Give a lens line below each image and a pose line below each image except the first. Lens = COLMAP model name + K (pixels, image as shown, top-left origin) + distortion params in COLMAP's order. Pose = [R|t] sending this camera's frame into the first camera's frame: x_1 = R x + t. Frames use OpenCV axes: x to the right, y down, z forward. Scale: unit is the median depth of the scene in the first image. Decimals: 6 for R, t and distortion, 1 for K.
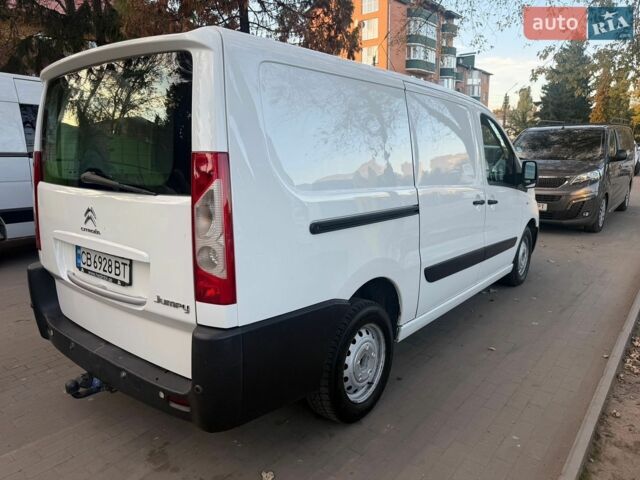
lens RADIAL K [[450.2, 0, 320.0], [0, 450.2, 240.0], [0, 0, 1]] dist [-0.001894, -0.004318]
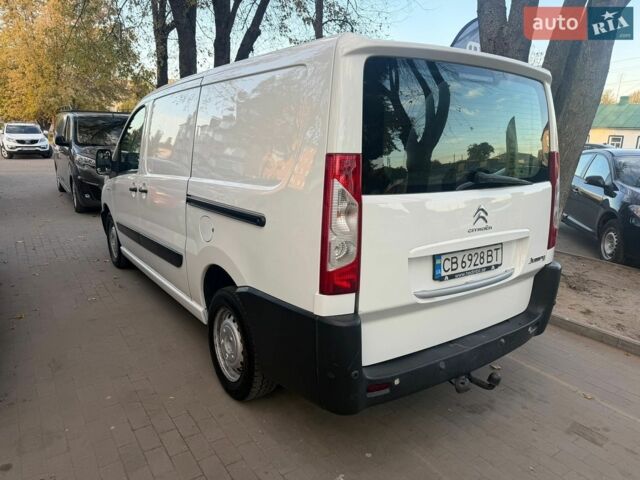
lens RADIAL K [[450.2, 0, 320.0], [0, 450.2, 240.0], [0, 0, 1]] dist [-0.001894, -0.004318]
pose [[0.288165, -0.197533, 0.936985, -1.603295], [0.164520, 0.974155, 0.154772, -0.218664], [-0.943342, 0.109553, 0.313216, 1.030461]]
